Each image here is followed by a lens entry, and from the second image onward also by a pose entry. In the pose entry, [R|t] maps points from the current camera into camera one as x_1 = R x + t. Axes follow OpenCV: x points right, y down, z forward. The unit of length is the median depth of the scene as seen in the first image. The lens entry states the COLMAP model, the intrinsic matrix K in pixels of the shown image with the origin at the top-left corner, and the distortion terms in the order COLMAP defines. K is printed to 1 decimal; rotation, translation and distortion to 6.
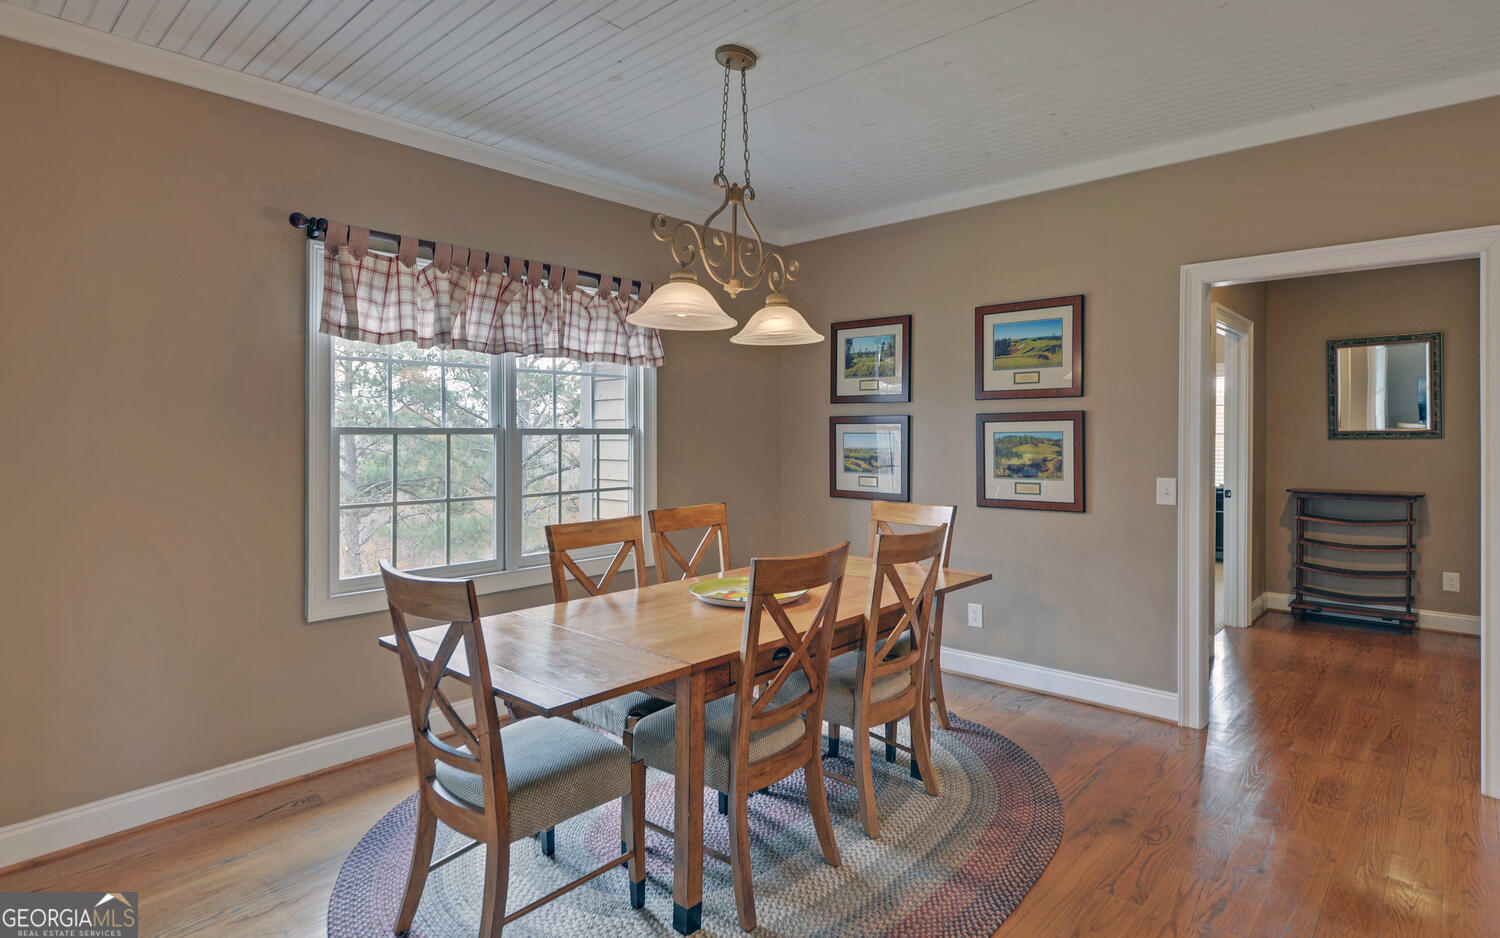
lens RADIAL K [[774.3, 0, 747.2], [0, 774.3, 449.0], [0, 0, 1]] dist [0.045849, -0.000191]
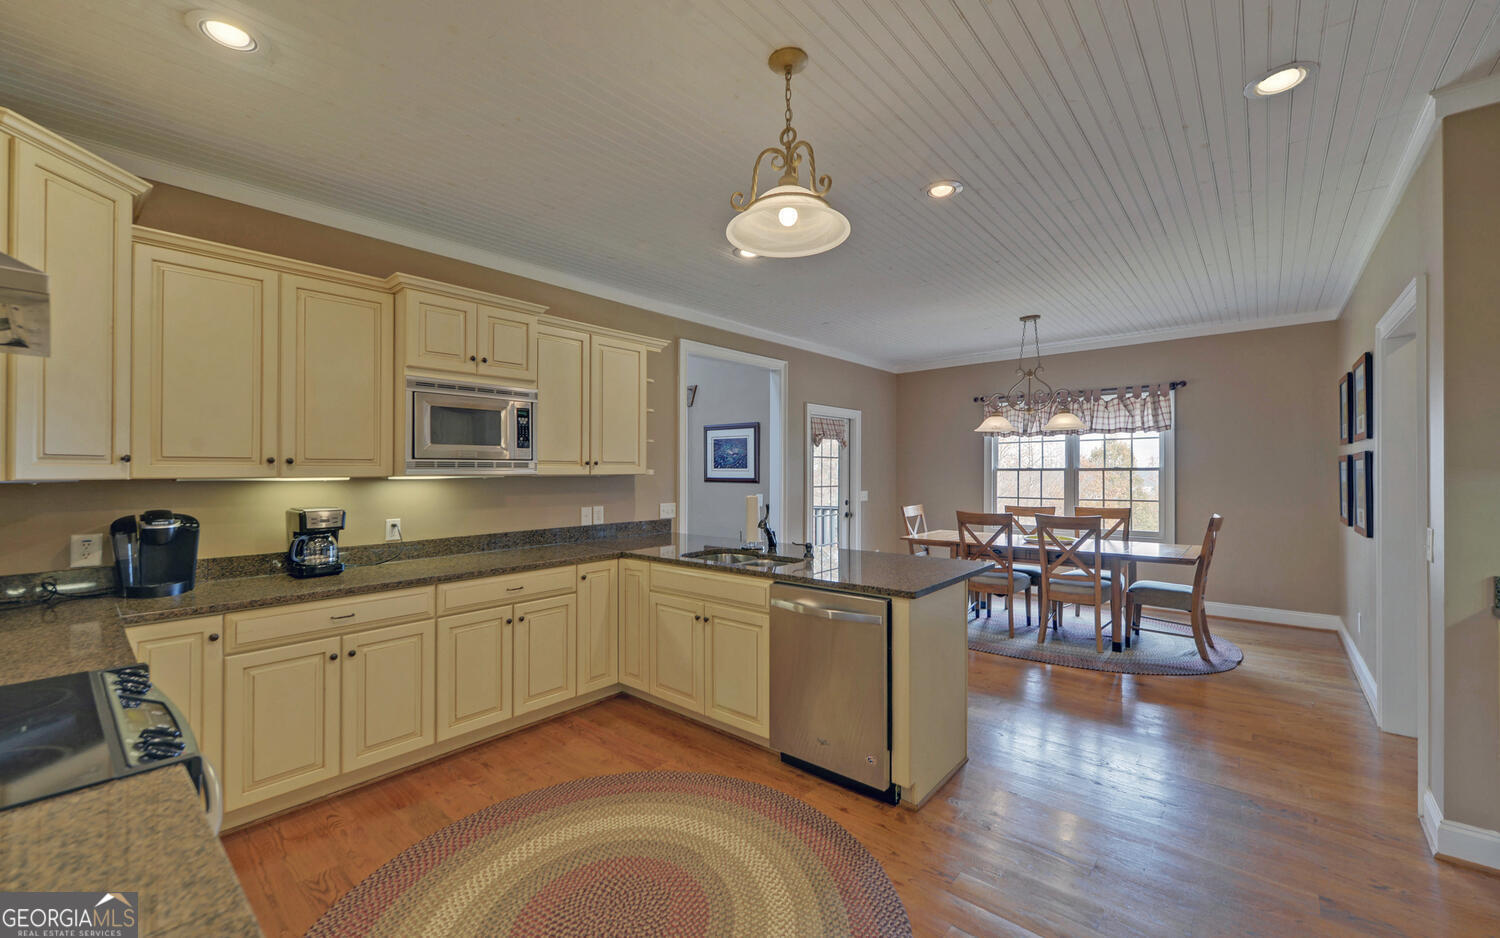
lens RADIAL K [[605.0, 0, 754.6], [0, 605.0, 475.7], [0, 0, 1]] dist [-0.000366, 0.000011]
pose [[0.033811, 0.011052, -0.999367, 1.339324], [-0.018595, 0.999773, 0.010428, -0.005751], [0.999255, 0.018230, 0.034009, 0.051727]]
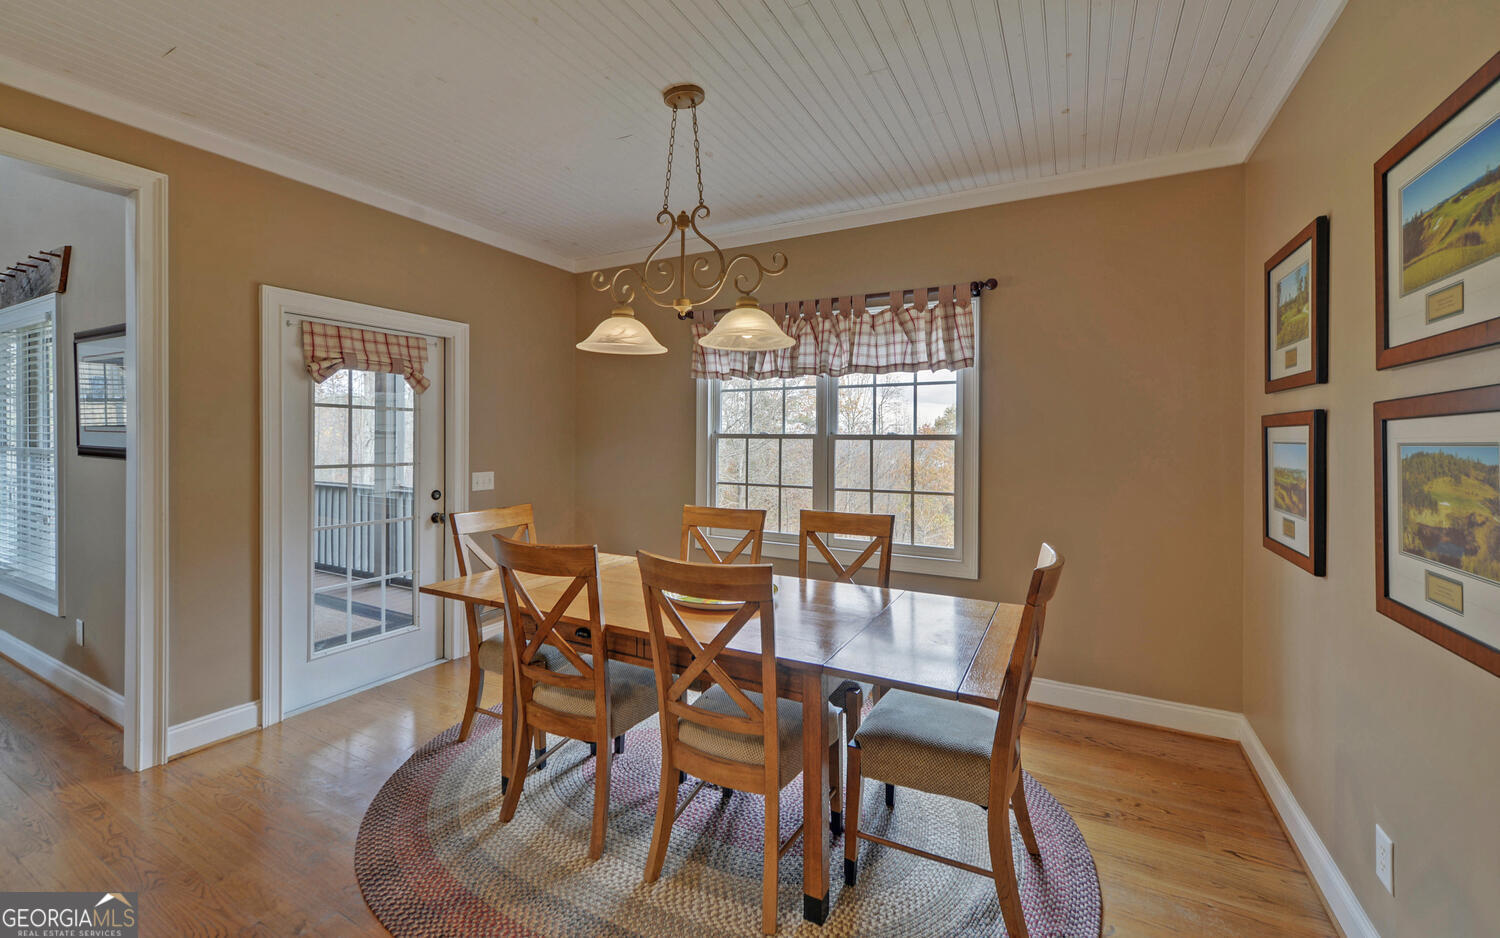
lens RADIAL K [[599.6, 0, 766.1], [0, 599.6, 437.9], [0, 0, 1]] dist [-0.001155, -0.000023]
pose [[0.255889, 0.005885, -0.966688, 0.600034], [-0.028968, 0.999579, -0.001583, -0.015684], [0.966272, 0.028408, 0.255952, 0.648538]]
